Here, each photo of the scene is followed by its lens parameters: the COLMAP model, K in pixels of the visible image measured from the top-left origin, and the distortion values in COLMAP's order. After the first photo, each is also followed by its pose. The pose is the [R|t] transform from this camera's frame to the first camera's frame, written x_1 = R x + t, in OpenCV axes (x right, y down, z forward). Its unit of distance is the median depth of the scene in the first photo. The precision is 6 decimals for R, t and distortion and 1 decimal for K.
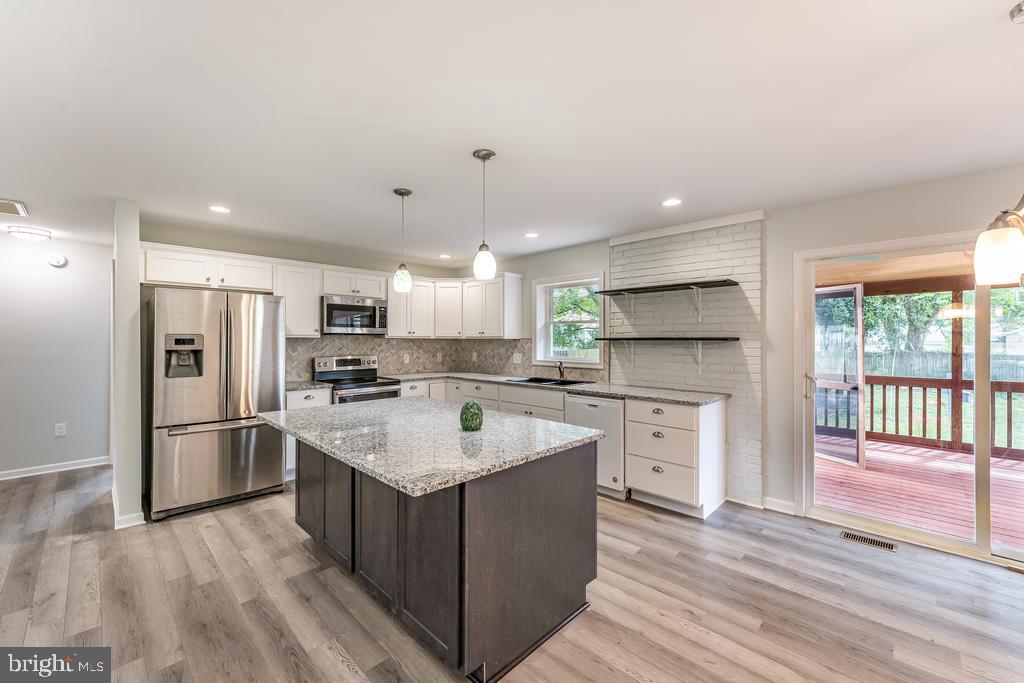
lens RADIAL K [[413.0, 0, 507.1], [0, 413.0, 337.9], [0, 0, 1]] dist [0.005481, 0.000075]
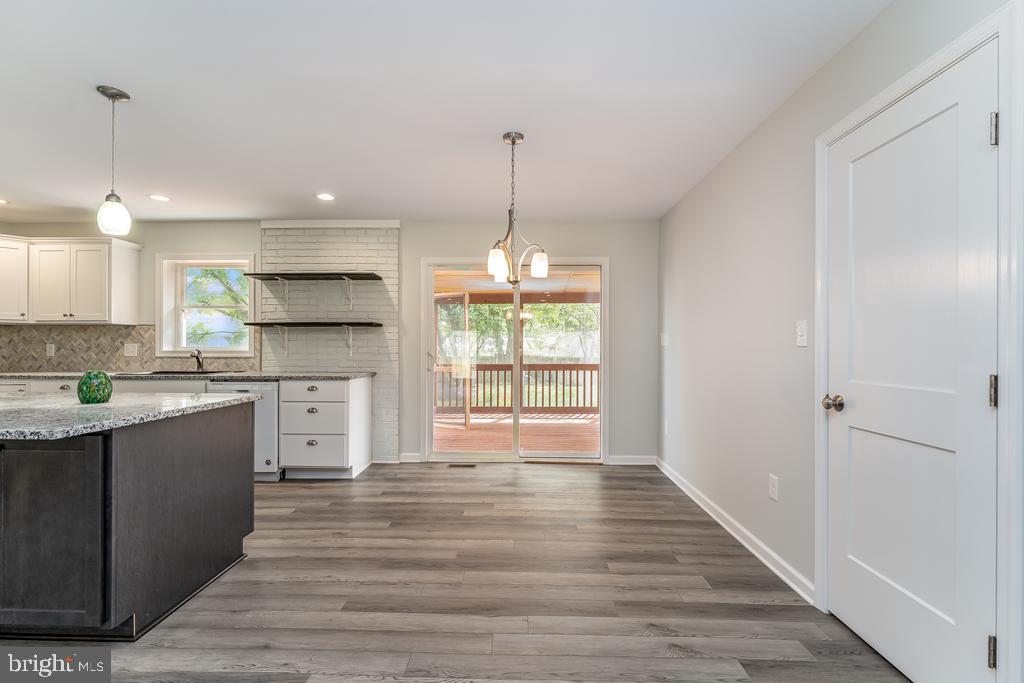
lens RADIAL K [[454.9, 0, 507.5], [0, 454.9, 349.8], [0, 0, 1]] dist [-0.001073, 0.000202]
pose [[0.727623, 0.000418, 0.685977, -0.070894], [-0.002820, 0.999993, 0.002381, 0.066852], [-0.685971, -0.003667, 0.727620, -0.191134]]
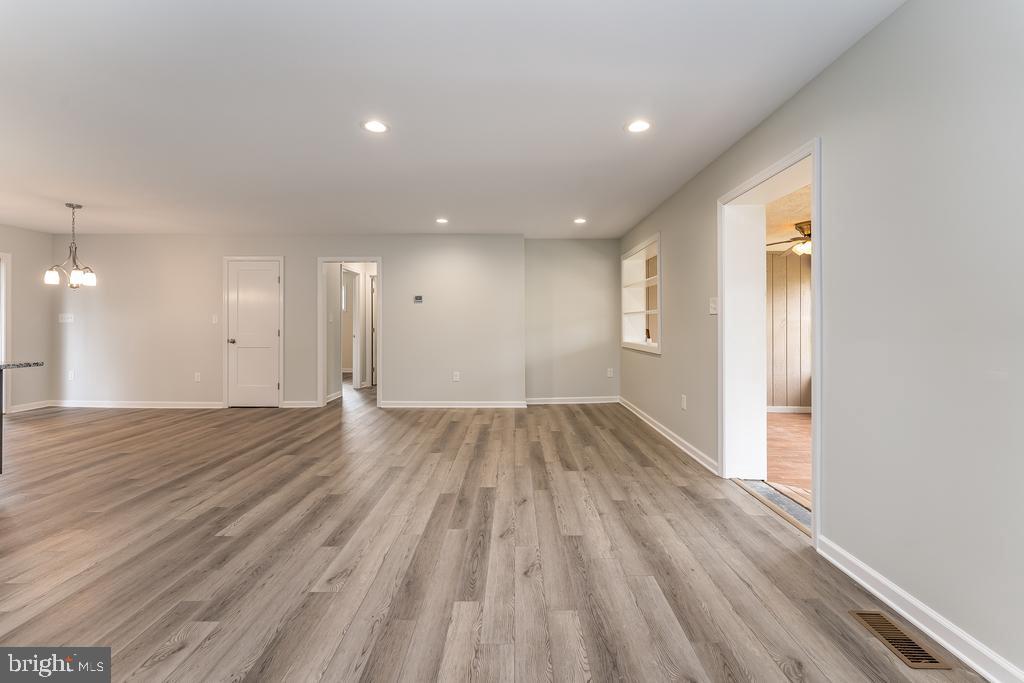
lens RADIAL K [[418.6, 0, 514.2], [0, 418.6, 323.2], [0, 0, 1]] dist [-0.000005, -0.000144]
pose [[-0.706948, 0.002571, 0.707261, -1.362664], [-0.001213, 0.999988, -0.004848, 0.066999], [-0.707264, -0.004285, -0.706936, 0.314830]]
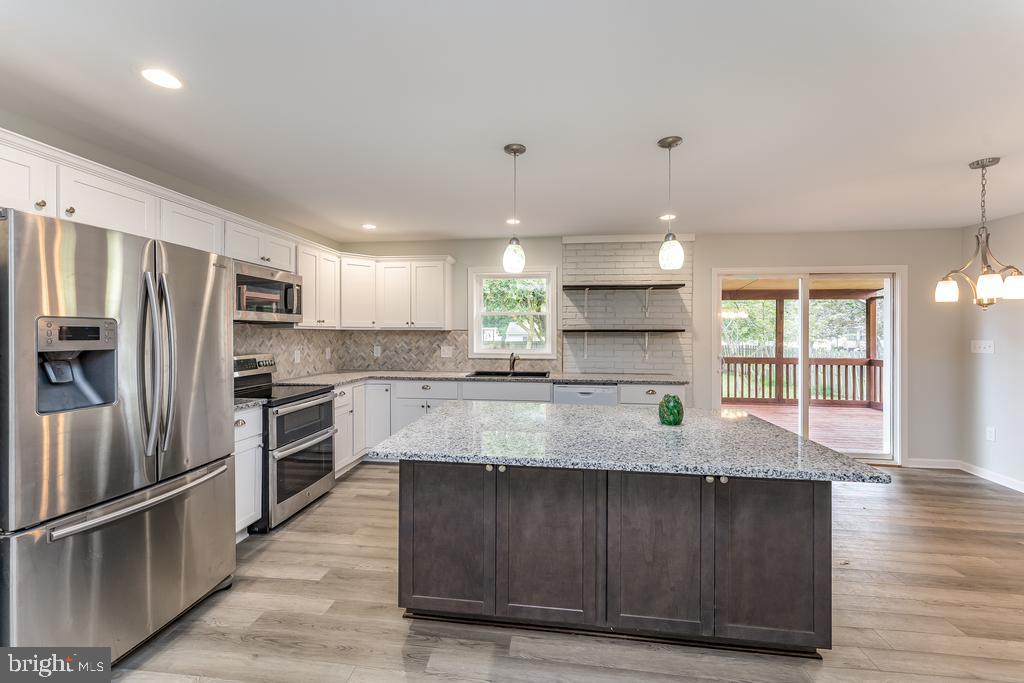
lens RADIAL K [[412.0, 0, 507.9], [0, 412.0, 331.5], [0, 0, 1]] dist [0.008105, -0.000085]
pose [[0.787590, 0.002101, 0.616196, -0.628669], [-0.004592, 0.999986, 0.002460, 0.003146], [-0.616182, -0.004767, 0.787589, 0.302018]]
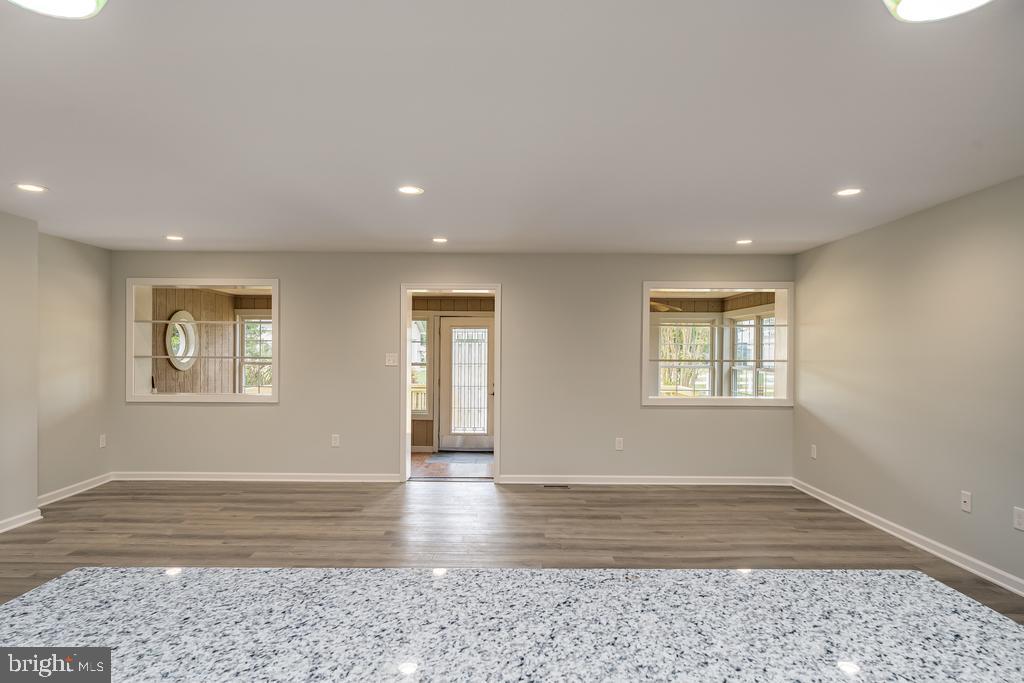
lens RADIAL K [[595.5, 0, 512.0], [0, 595.5, 341.5], [0, 0, 1]] dist [-0.001630, -0.000310]
pose [[-0.703714, -0.020758, -0.710180, -0.005258], [-0.007798, 0.999739, -0.021495, 0.004250], [0.710440, -0.009589, -0.703692, 0.858647]]
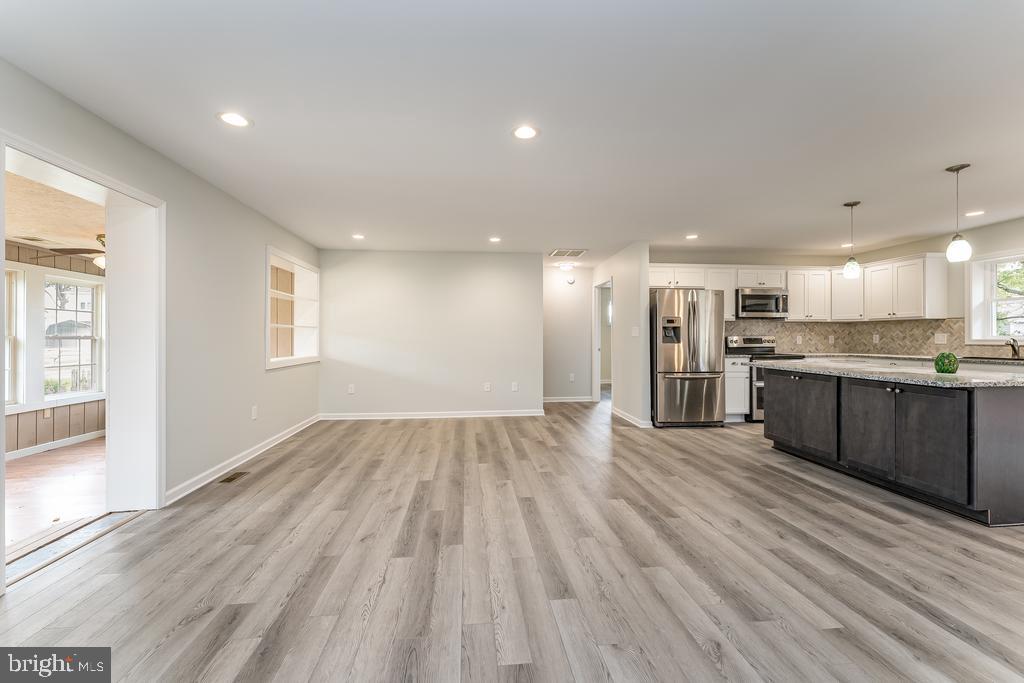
lens RADIAL K [[419.1, 0, 511.0], [0, 419.1, 337.9], [0, 0, 1]] dist [0.001011, 0.000173]
pose [[0.778273, -0.001733, -0.627924, -0.213712], [0.003357, 0.999993, 0.001401, 0.063339], [0.627917, -0.003198, 0.778273, -0.624127]]
